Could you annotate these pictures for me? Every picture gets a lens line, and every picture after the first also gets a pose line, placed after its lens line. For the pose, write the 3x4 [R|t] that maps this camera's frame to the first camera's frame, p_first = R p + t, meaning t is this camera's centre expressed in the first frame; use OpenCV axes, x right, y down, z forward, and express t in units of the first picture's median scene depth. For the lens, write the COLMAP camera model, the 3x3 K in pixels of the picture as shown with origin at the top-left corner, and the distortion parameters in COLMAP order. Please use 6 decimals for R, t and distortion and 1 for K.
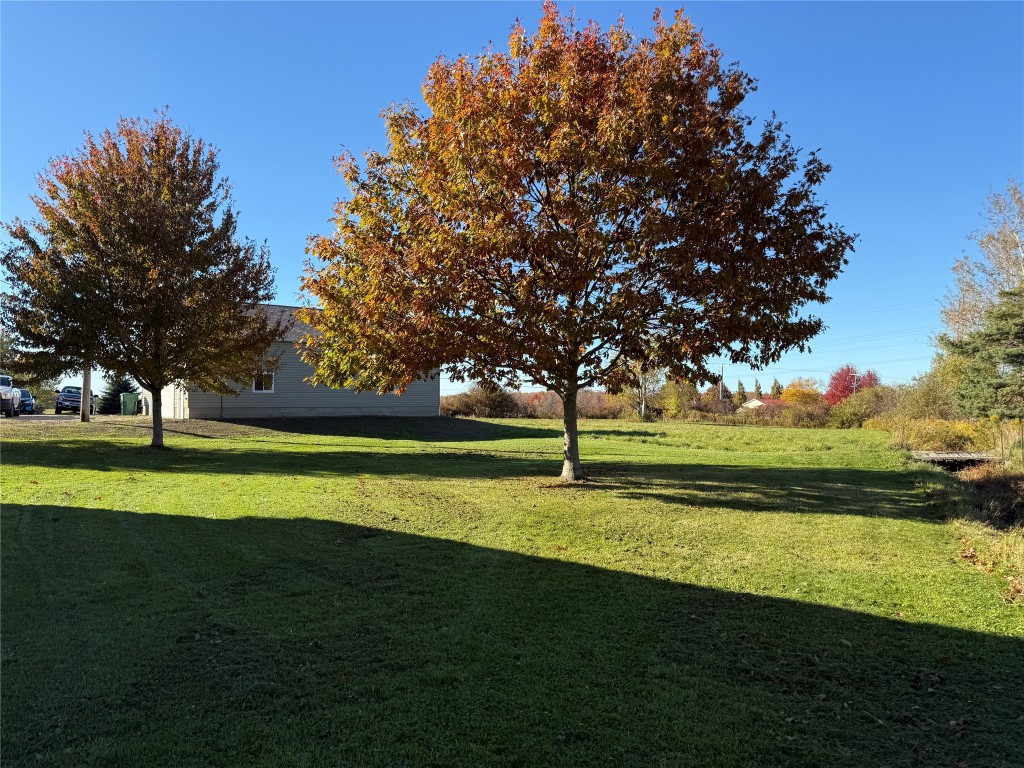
lens RADIAL K [[721.1, 0, 512.0], [0, 721.1, 384.0], [0, 0, 1]] dist [-0.000579, -0.000336]
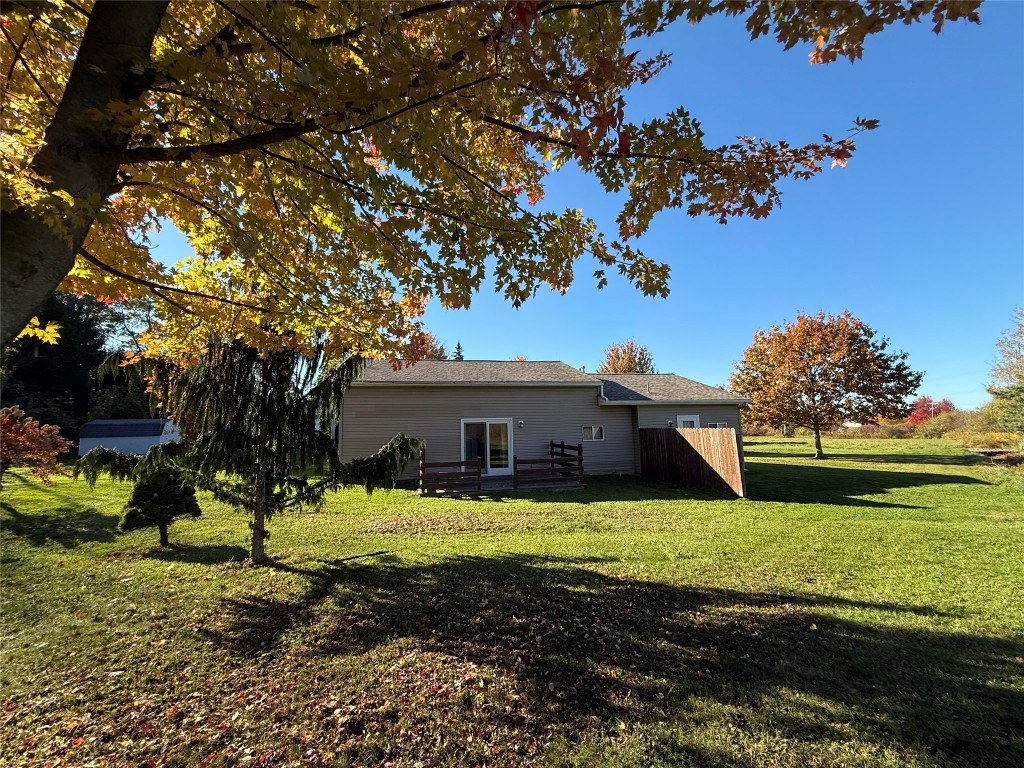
lens RADIAL K [[406.5, 0, 512.0], [0, 406.5, 384.0], [0, 0, 1]] dist [0.000721, 0.000149]
pose [[0.935563, -0.066867, -0.346772, -0.220776], [0.037307, 0.995130, -0.091238, -0.030132], [0.351184, 0.072422, 0.933501, -0.476096]]
